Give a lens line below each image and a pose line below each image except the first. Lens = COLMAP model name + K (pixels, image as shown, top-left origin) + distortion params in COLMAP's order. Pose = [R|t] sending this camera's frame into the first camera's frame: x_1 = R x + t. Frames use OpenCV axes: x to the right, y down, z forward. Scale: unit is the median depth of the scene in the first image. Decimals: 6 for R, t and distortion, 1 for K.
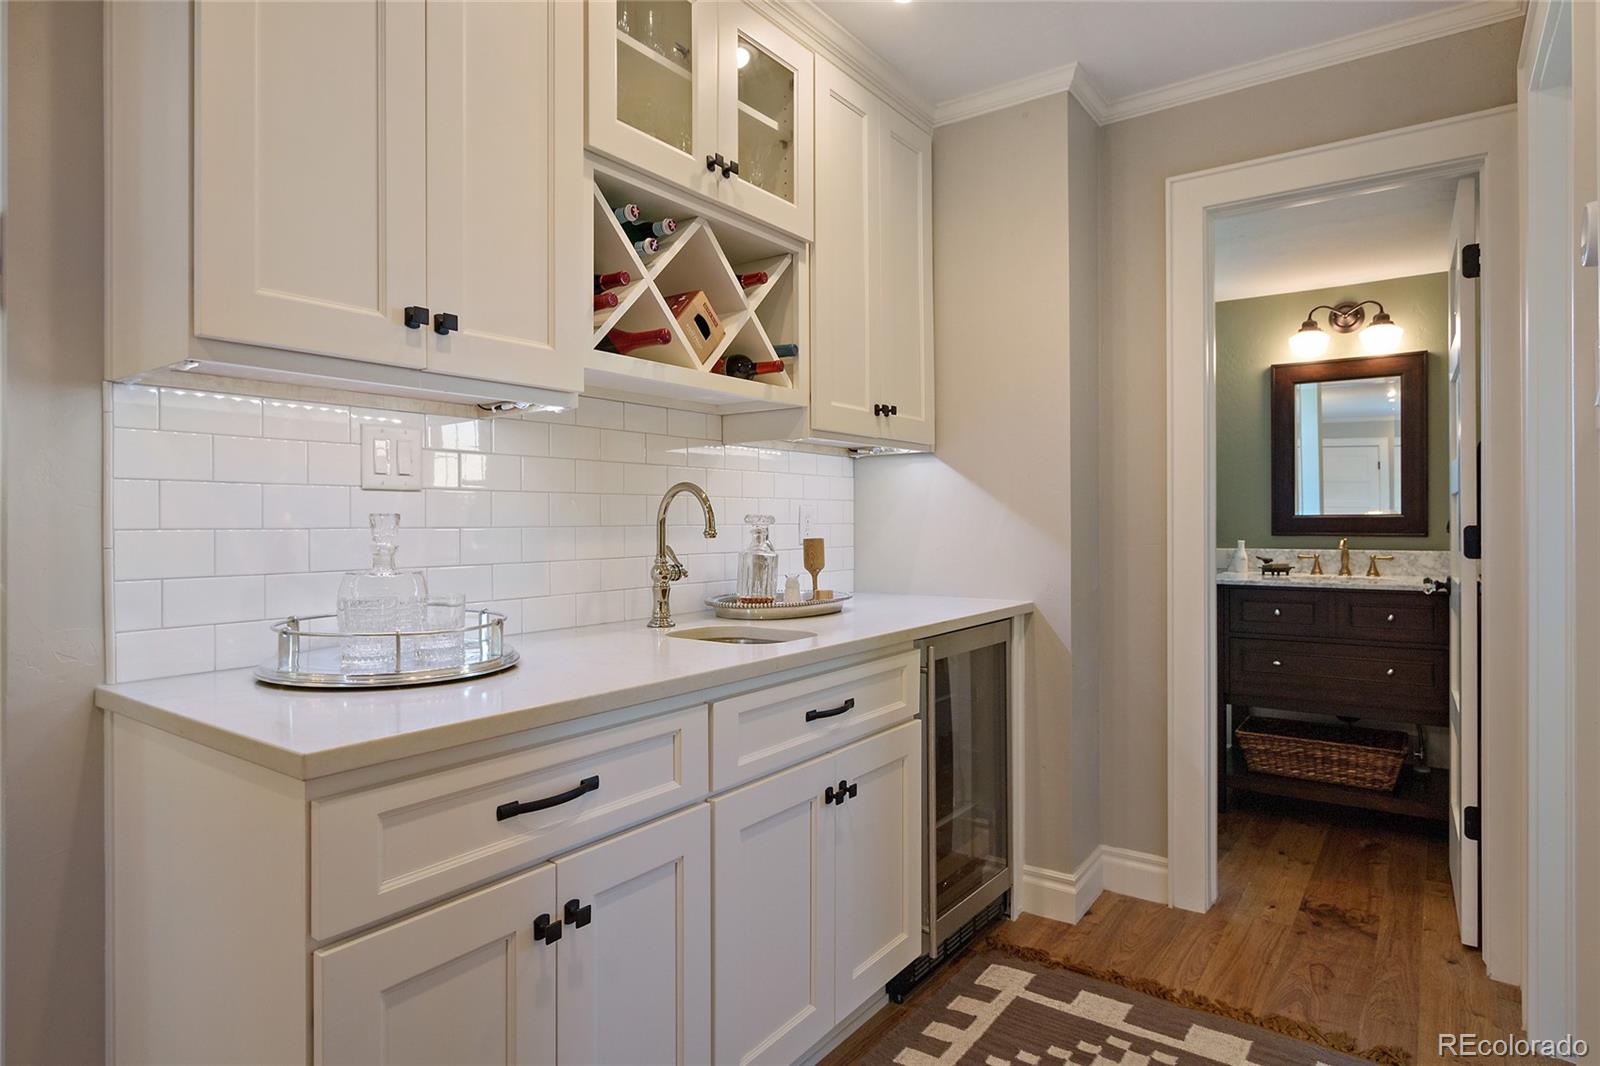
lens RADIAL K [[888.0, 0, 801.7], [0, 888.0, 522.3], [0, 0, 1]] dist [-0.001378, -0.000671]
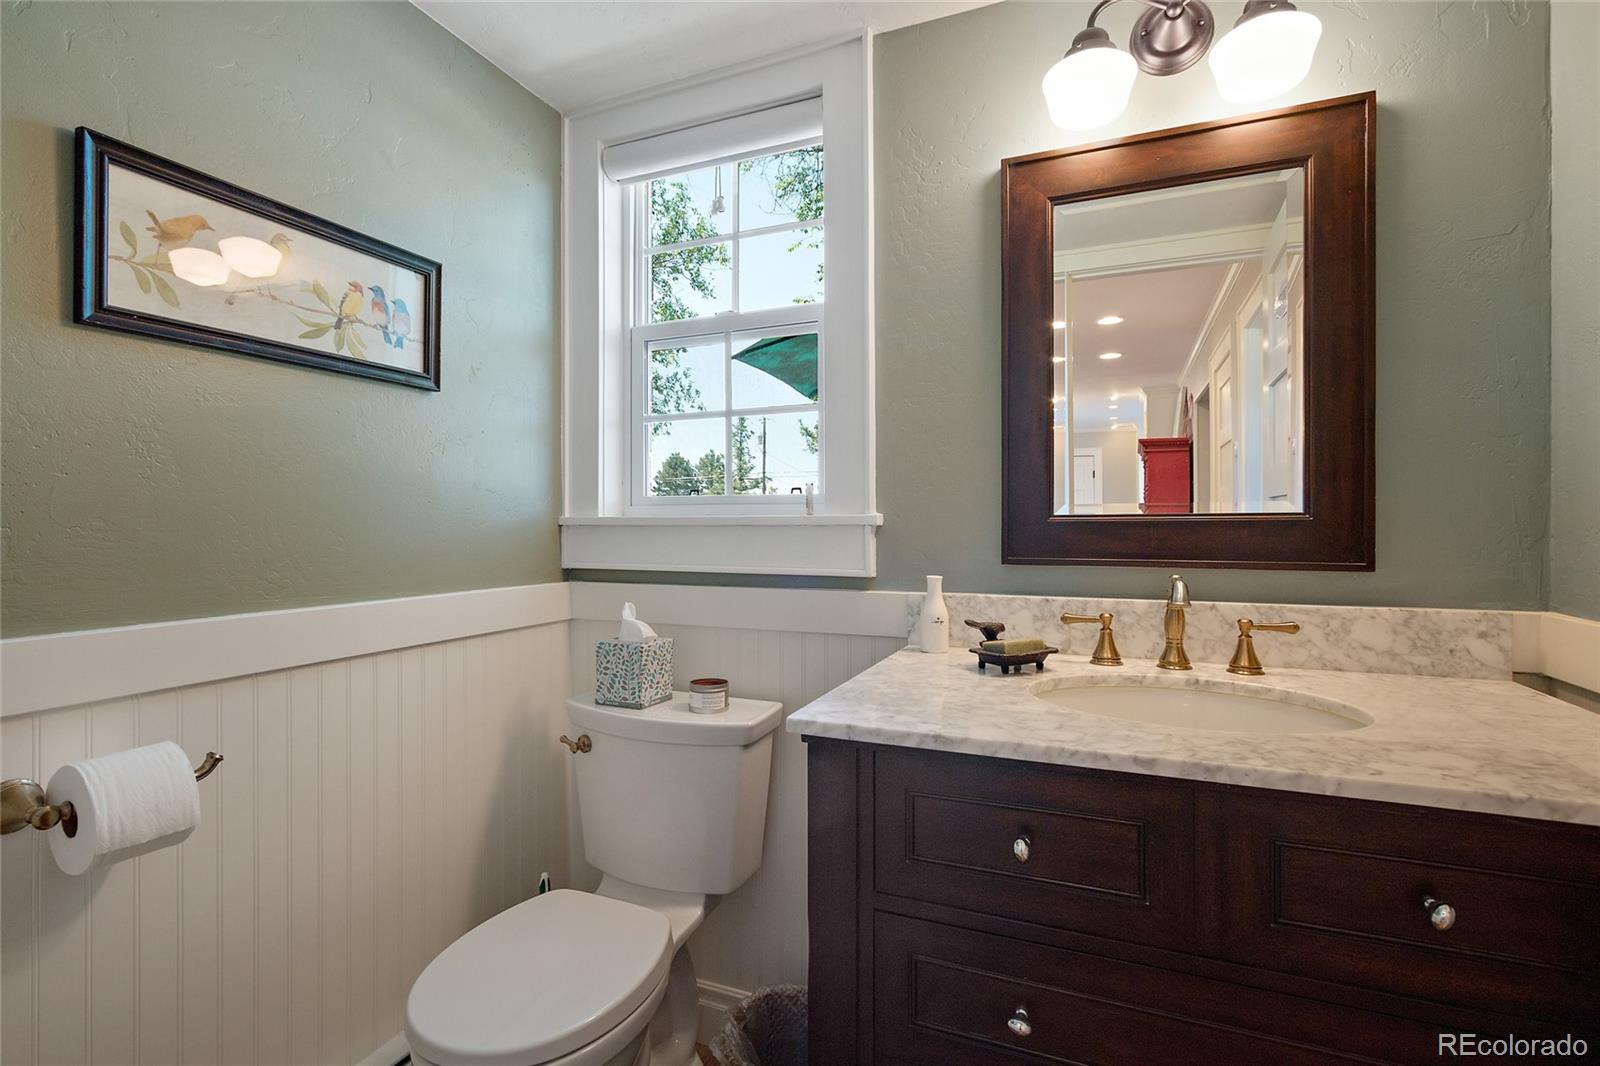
lens RADIAL K [[748.3, 0, 797.8], [0, 748.3, 532.2], [0, 0, 1]] dist [-0.004086, -0.000393]
pose [[0.974755, 0.004294, 0.223235, 0.372421], [-0.004971, 0.999985, 0.002471, 0.000225], [-0.223221, -0.003518, 0.974762, 0.706935]]
